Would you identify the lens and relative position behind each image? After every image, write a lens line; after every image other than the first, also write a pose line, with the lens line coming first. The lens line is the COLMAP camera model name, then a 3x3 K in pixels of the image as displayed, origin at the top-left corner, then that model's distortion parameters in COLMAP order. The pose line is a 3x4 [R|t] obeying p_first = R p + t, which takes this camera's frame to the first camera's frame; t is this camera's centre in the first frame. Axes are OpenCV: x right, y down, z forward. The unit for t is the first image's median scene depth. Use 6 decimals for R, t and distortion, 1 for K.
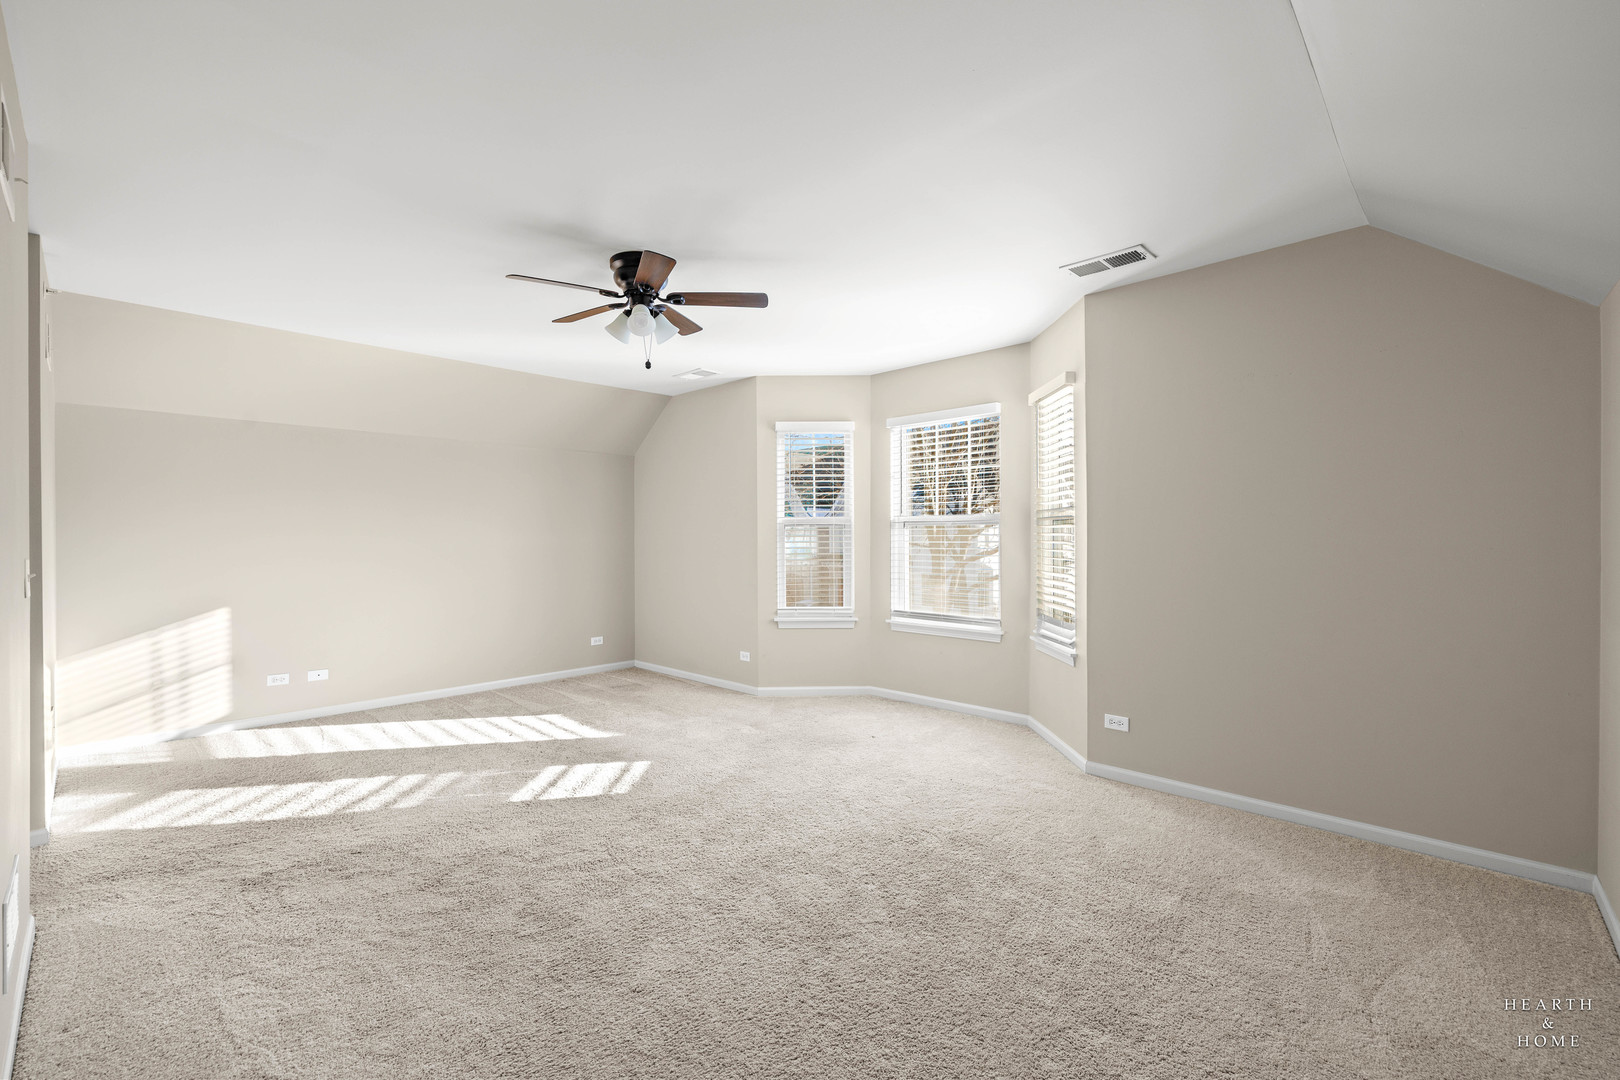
lens RADIAL K [[670.6, 0, 812.4], [0, 670.6, 554.9], [0, 0, 1]] dist [-0.029038, -0.000215]
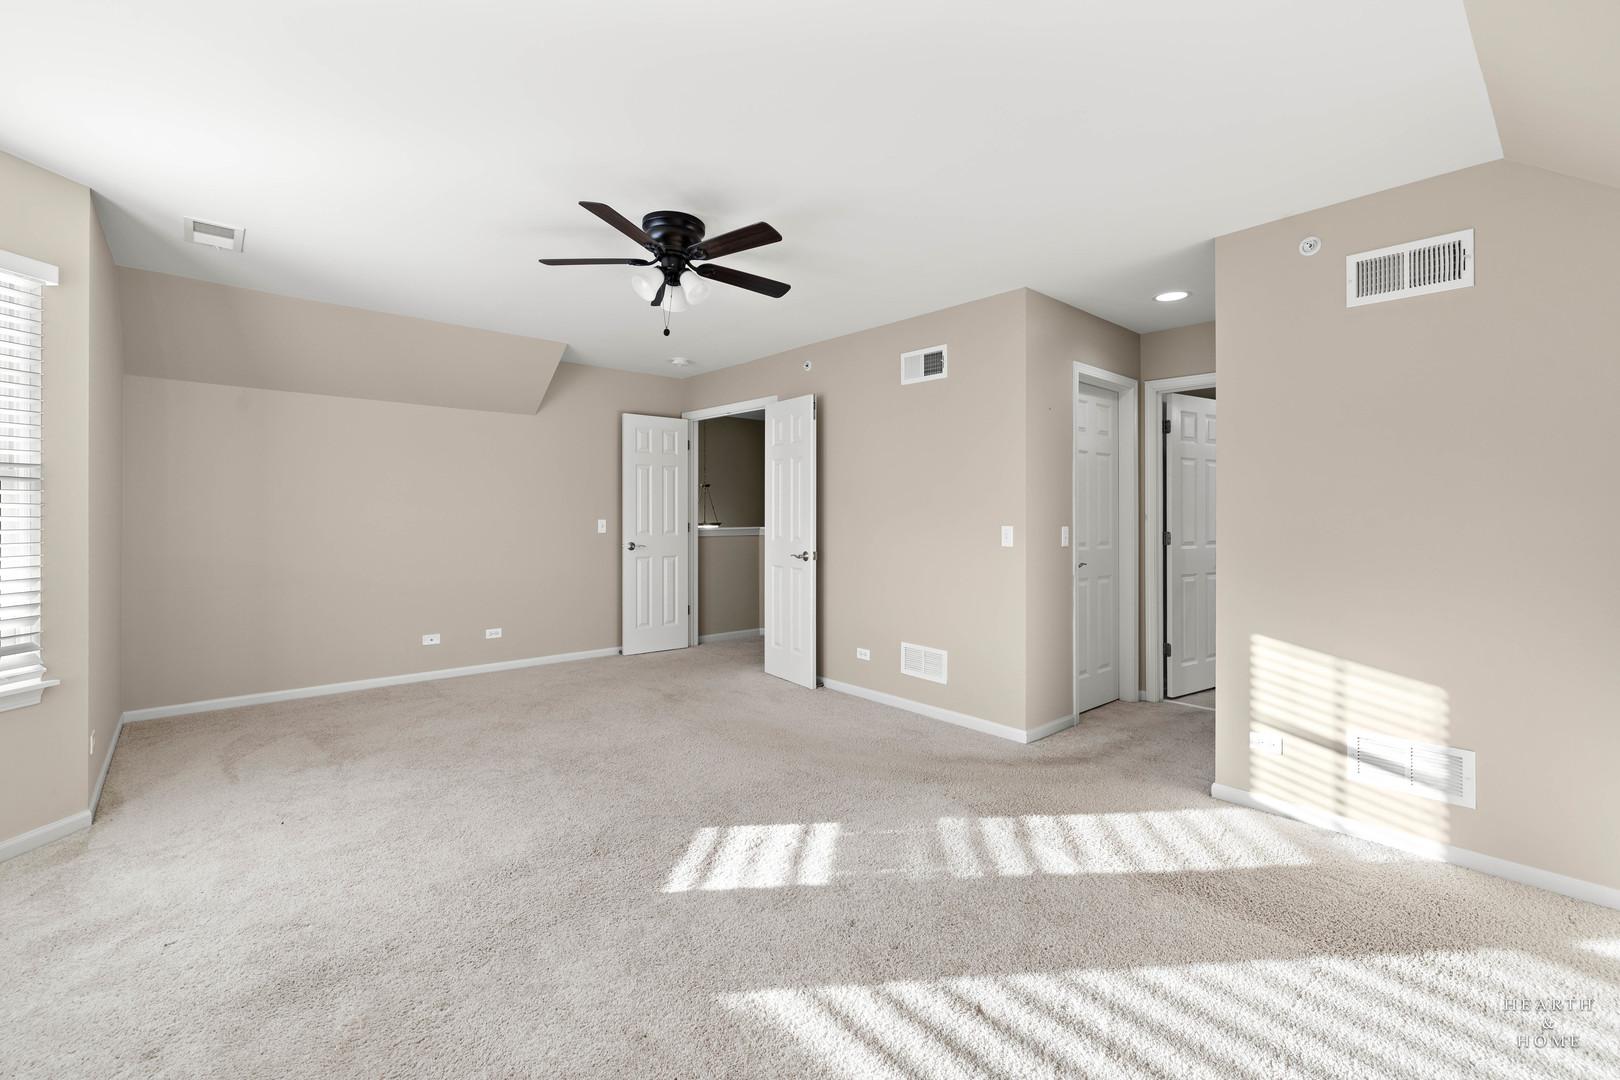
lens RADIAL K [[696.1, 0, 810.6], [0, 696.1, 512.0], [0, 0, 1]] dist [-0.000031, -0.000038]
pose [[-0.995202, 0.002378, 0.097817, -0.489348], [0.004489, 0.999762, 0.021368, -0.045267], [-0.097743, 0.021705, -0.994975, 1.795741]]
